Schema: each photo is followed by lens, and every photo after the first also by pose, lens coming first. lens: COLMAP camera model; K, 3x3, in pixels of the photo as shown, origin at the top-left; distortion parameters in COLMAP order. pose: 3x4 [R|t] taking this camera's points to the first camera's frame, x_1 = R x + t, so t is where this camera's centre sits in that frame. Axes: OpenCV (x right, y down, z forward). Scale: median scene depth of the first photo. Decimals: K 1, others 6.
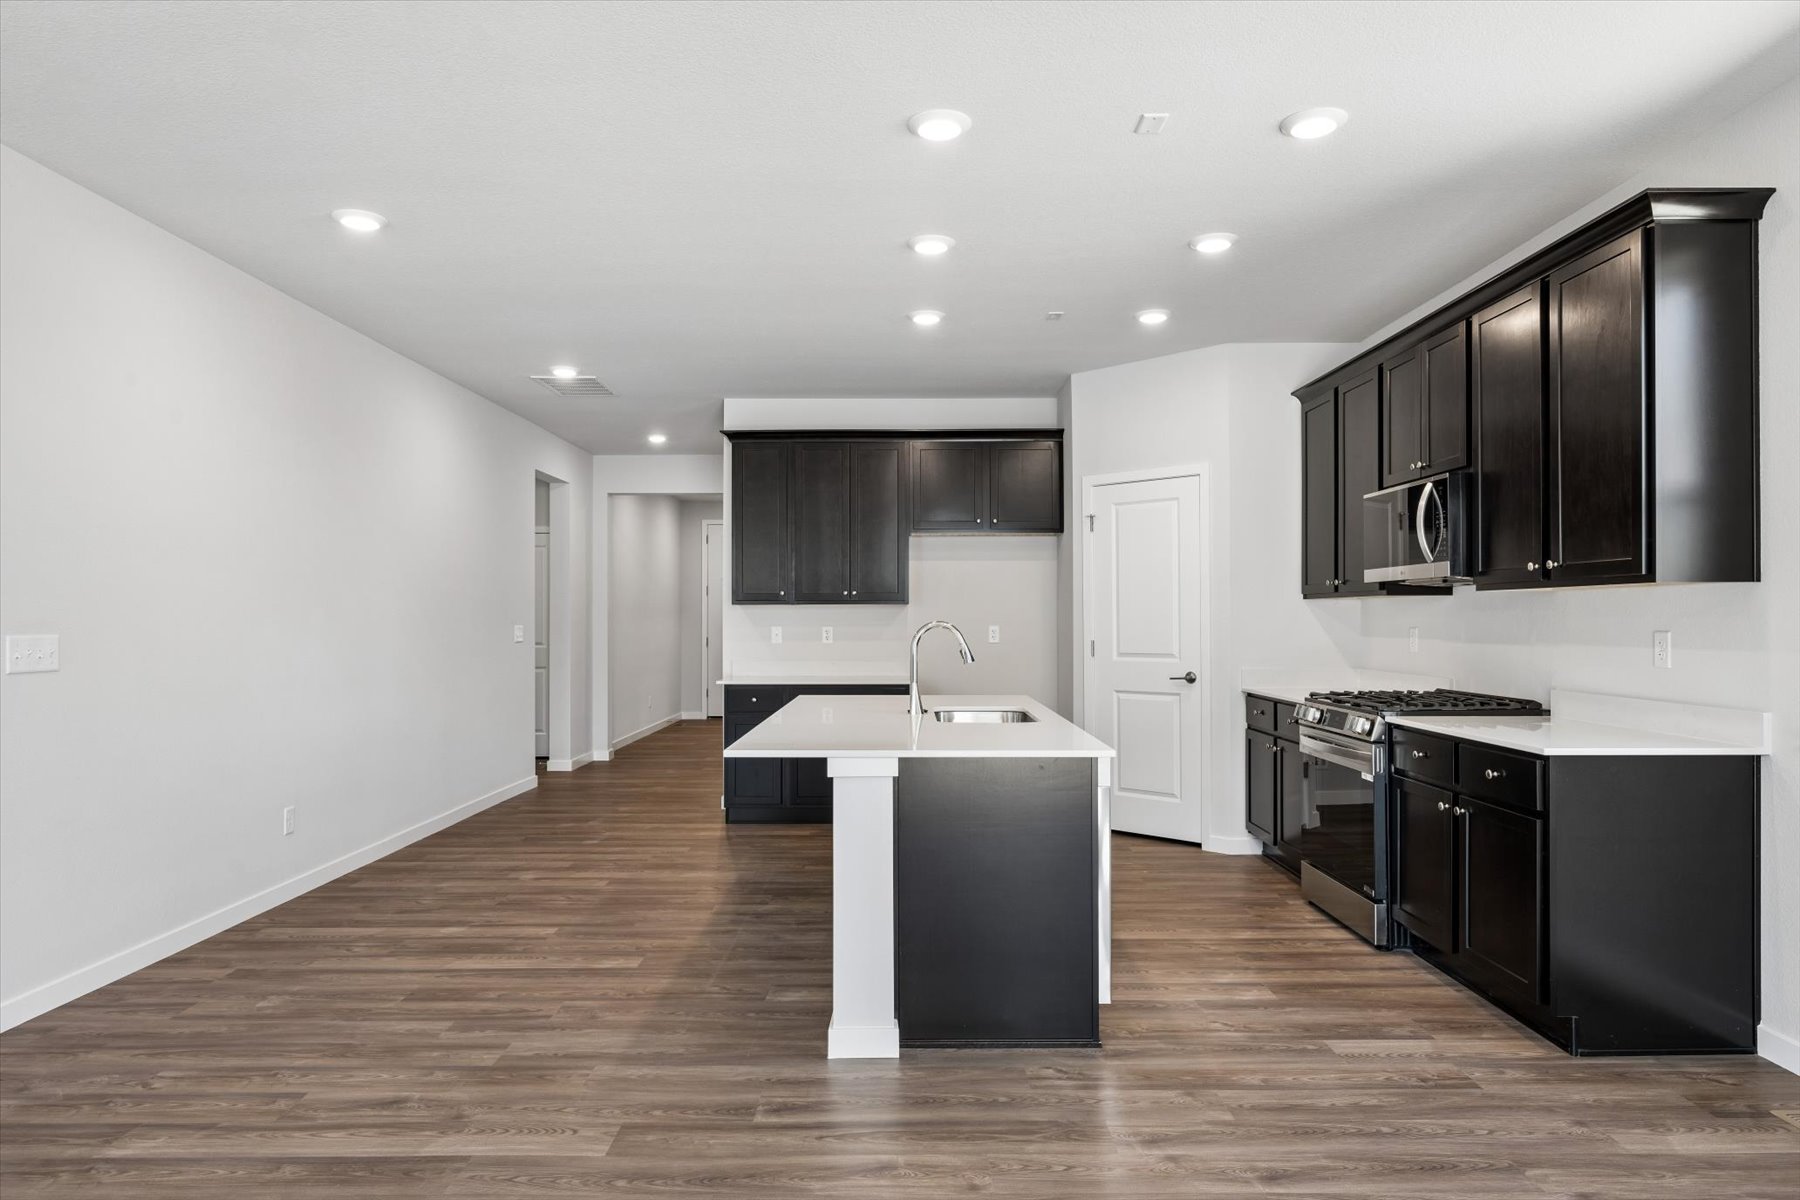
lens RADIAL K [[1094.0, 0, 904.7], [0, 1094.0, 609.8], [0, 0, 1]] dist [-0.000913, 0.001661]
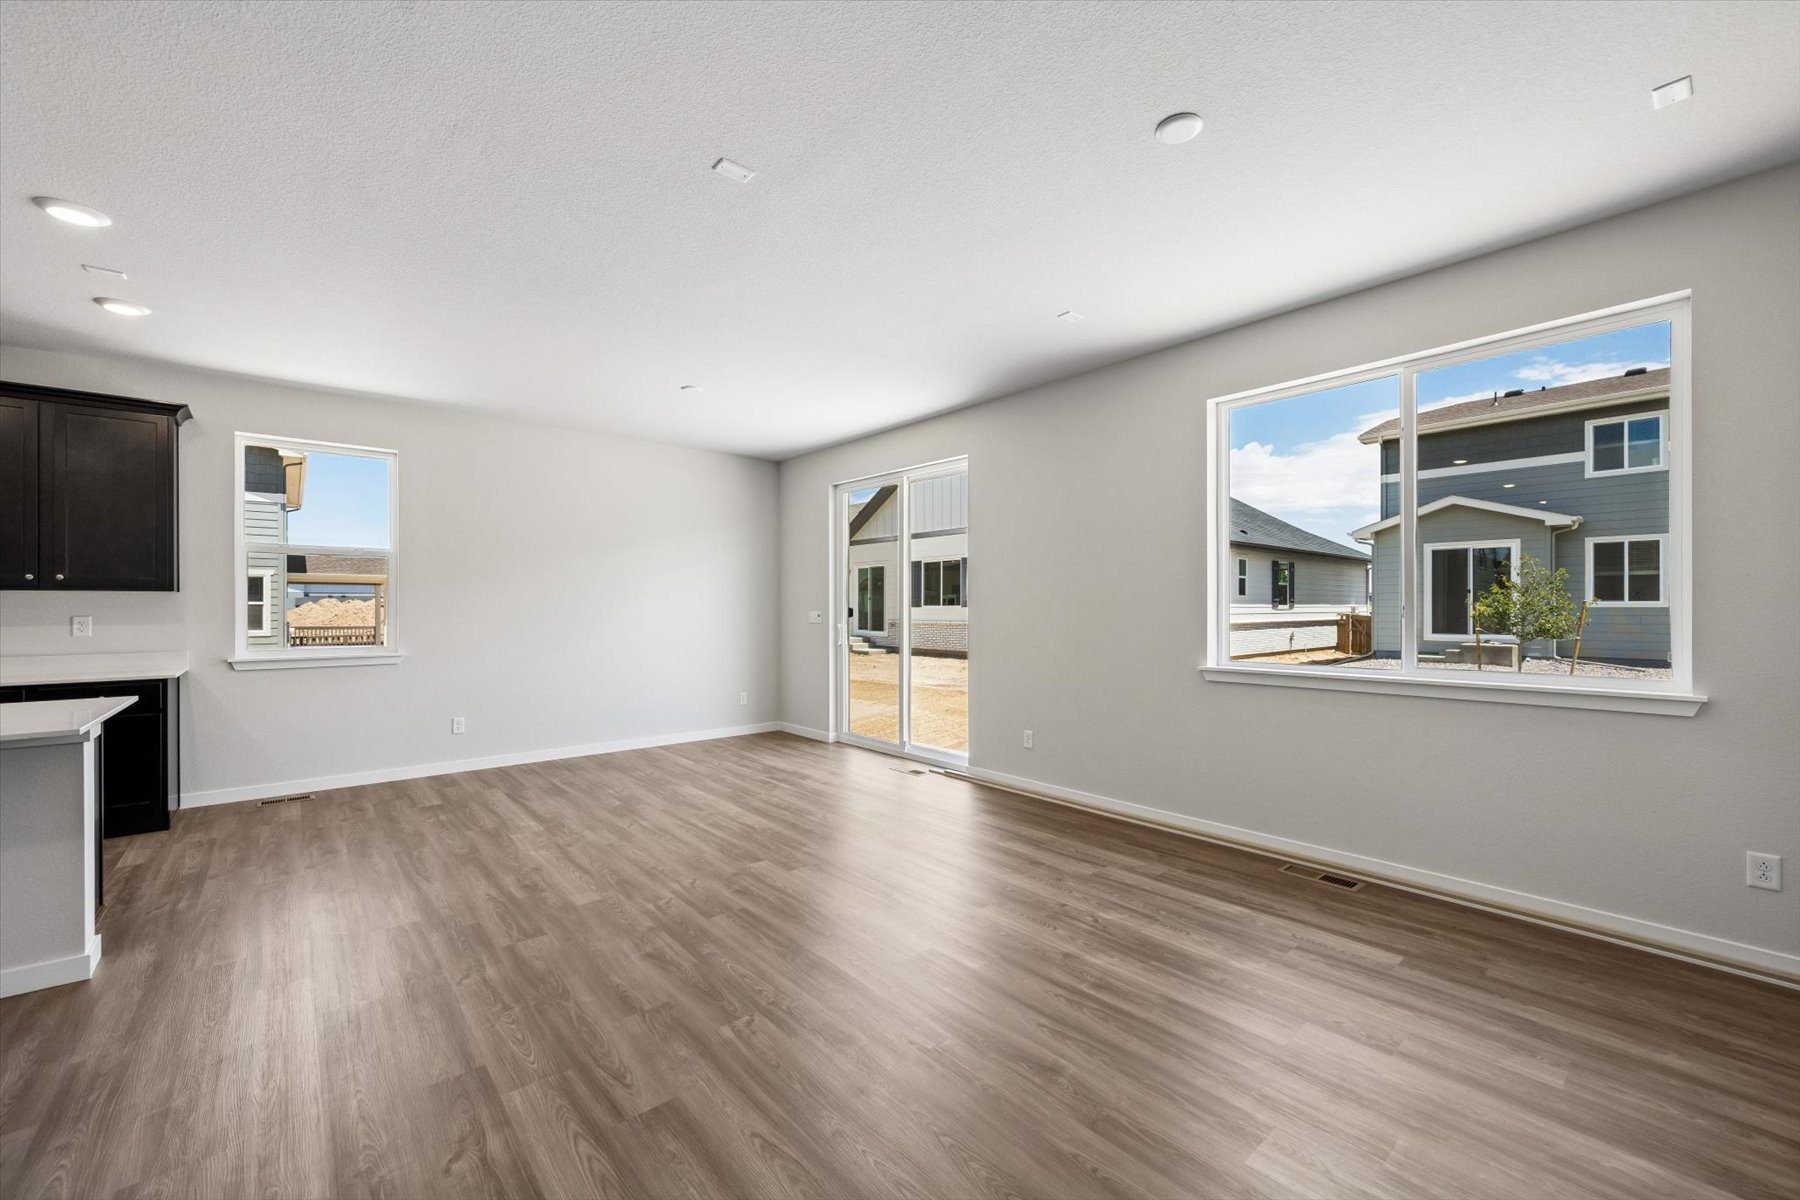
lens RADIAL K [[733.0, 0, 909.3], [0, 733.0, 609.8], [0, 0, 1]] dist [-0.001870, 0.000073]
pose [[-0.655289, 0.000124, 0.755378, -1.076975], [-0.001526, 0.999998, -0.001488, 0.008212], [-0.755377, -0.002128, -0.655287, 0.730115]]
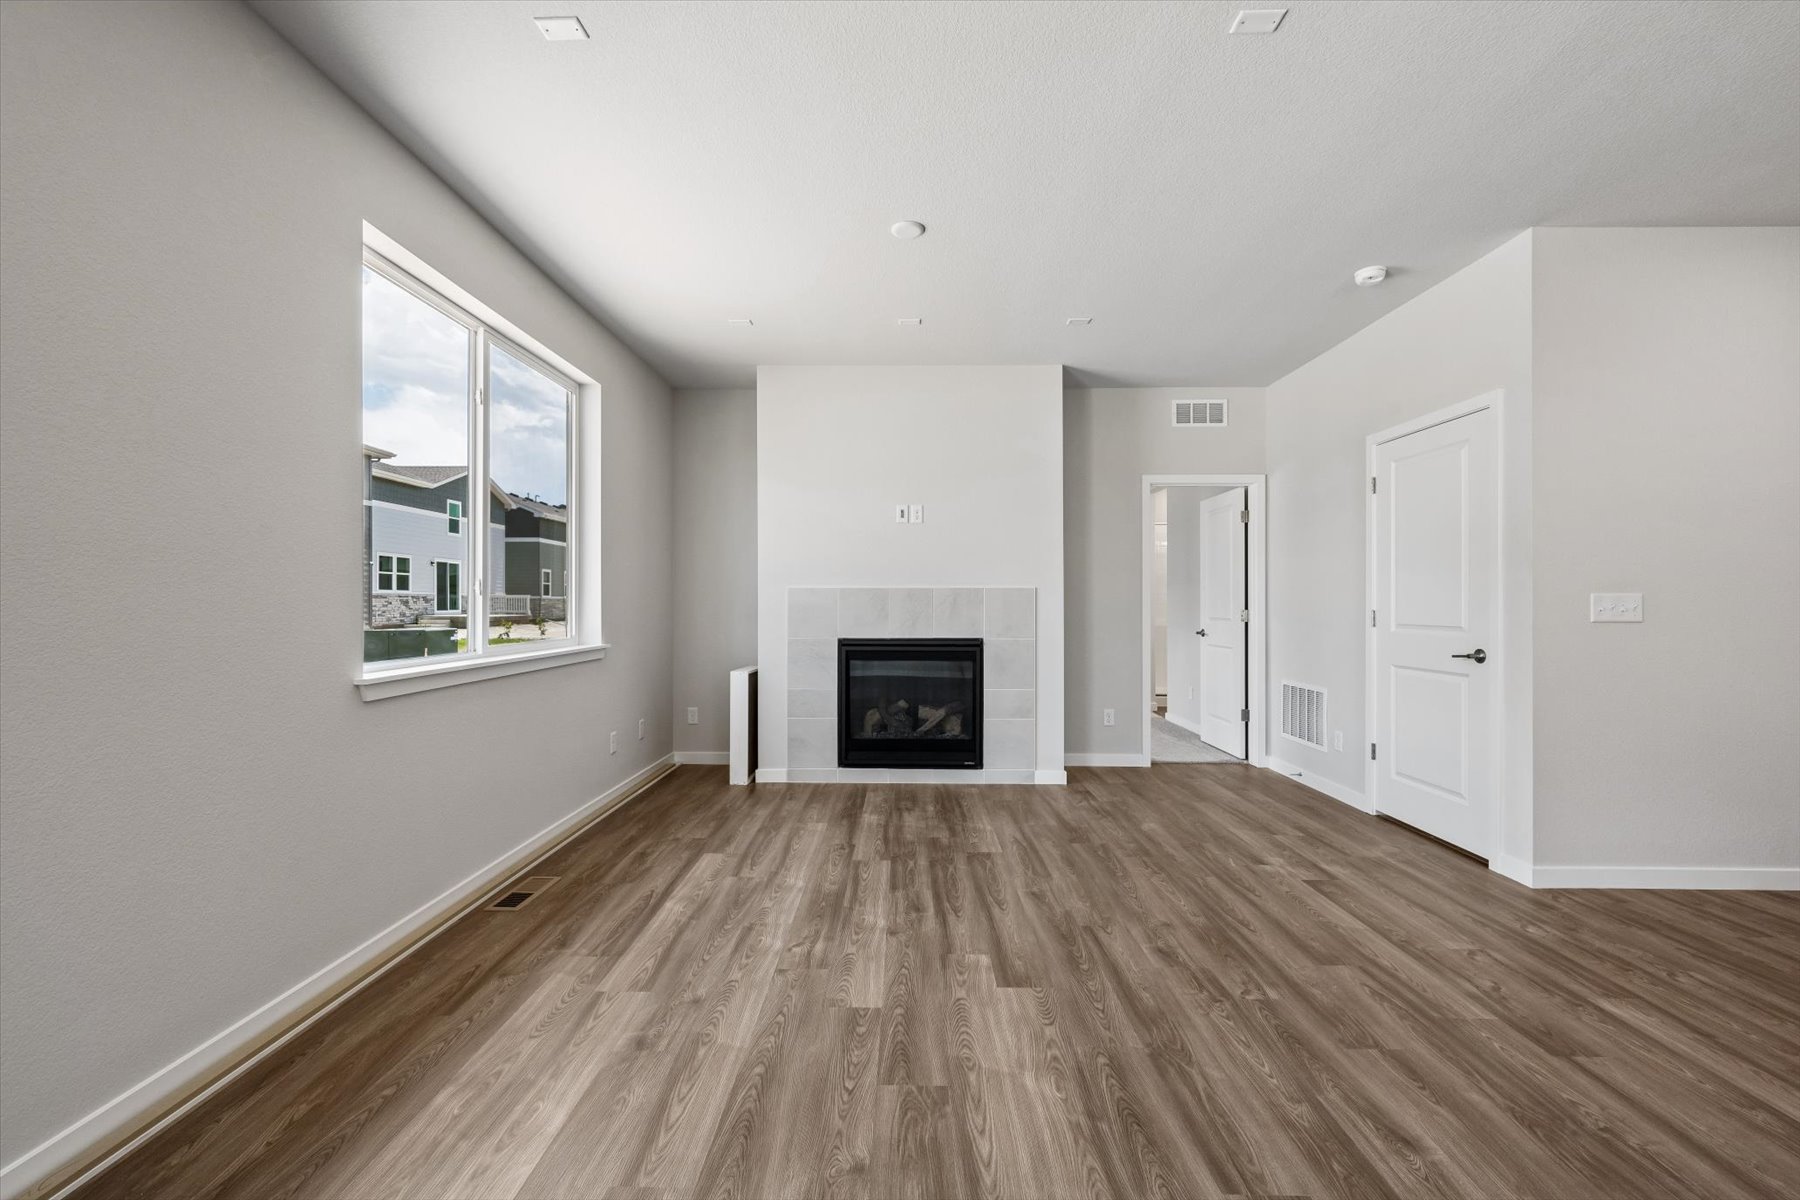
lens RADIAL K [[733.0, 0, 894.5], [0, 733.0, 601.9], [0, 0, 1]] dist [-0.001870, 0.000073]
pose [[-0.019002, -0.000325, -0.999819, 0.079285], [0.005527, 0.999985, -0.000430, 0.027441], [0.999804, -0.005535, -0.019000, 0.153872]]
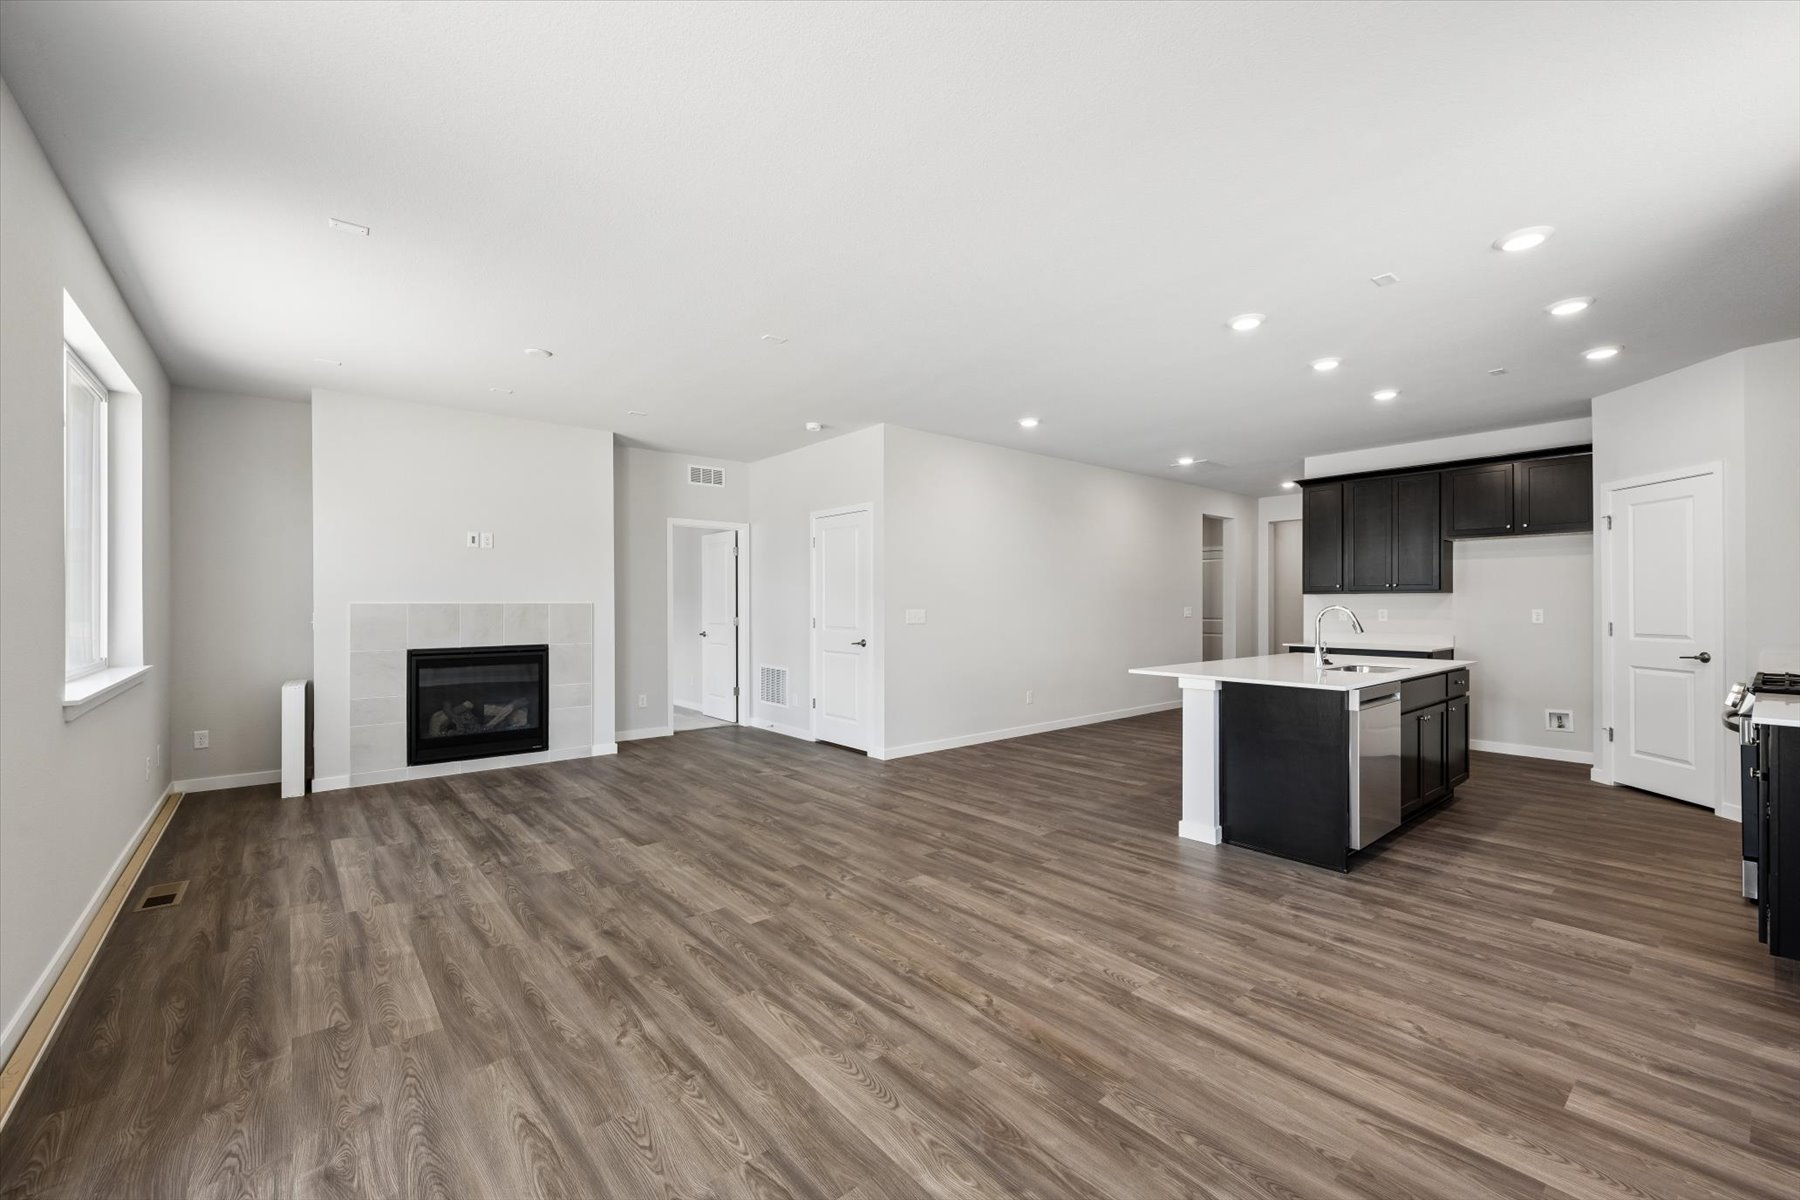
lens RADIAL K [[733.0, 0, 901.9], [0, 733.0, 603.7], [0, 0, 1]] dist [-0.001870, 0.000073]
pose [[0.640770, 0.000527, -0.767733, 0.509182], [0.005680, 0.999969, 0.005427, -0.001132], [0.767712, -0.007838, 0.640747, -0.150365]]
